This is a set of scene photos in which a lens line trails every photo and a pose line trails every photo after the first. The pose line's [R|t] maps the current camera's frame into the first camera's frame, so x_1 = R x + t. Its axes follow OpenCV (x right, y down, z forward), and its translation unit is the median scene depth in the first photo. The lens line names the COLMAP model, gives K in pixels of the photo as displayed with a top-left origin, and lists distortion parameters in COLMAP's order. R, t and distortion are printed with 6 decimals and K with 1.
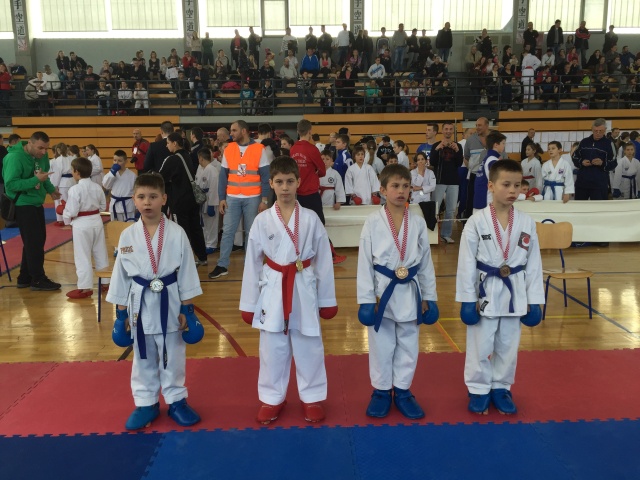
lens RADIAL K [[535.9, 0, 320.0], [0, 535.9, 240.0], [0, 0, 1]] dist [0.016360, -0.014934]
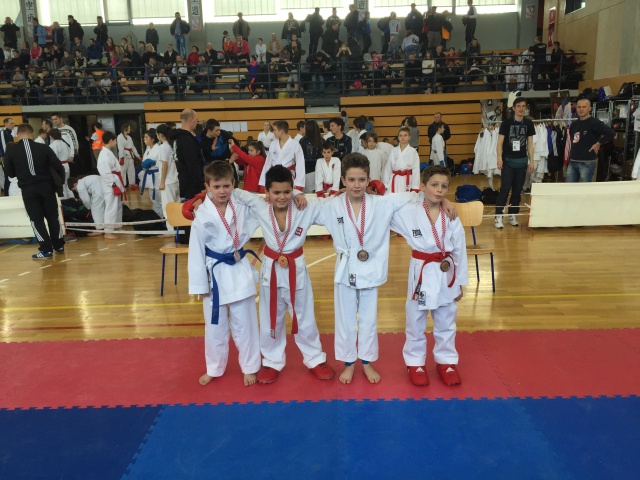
lens RADIAL K [[521.9, 0, 320.0], [0, 521.9, 240.0], [0, 0, 1]] dist [0.034245, -0.001200]
pose [[0.999430, -0.002471, -0.033678, 0.273659], [0.003736, 0.999288, 0.037548, -0.006199], [0.033561, -0.037652, 0.998727, 0.003306]]
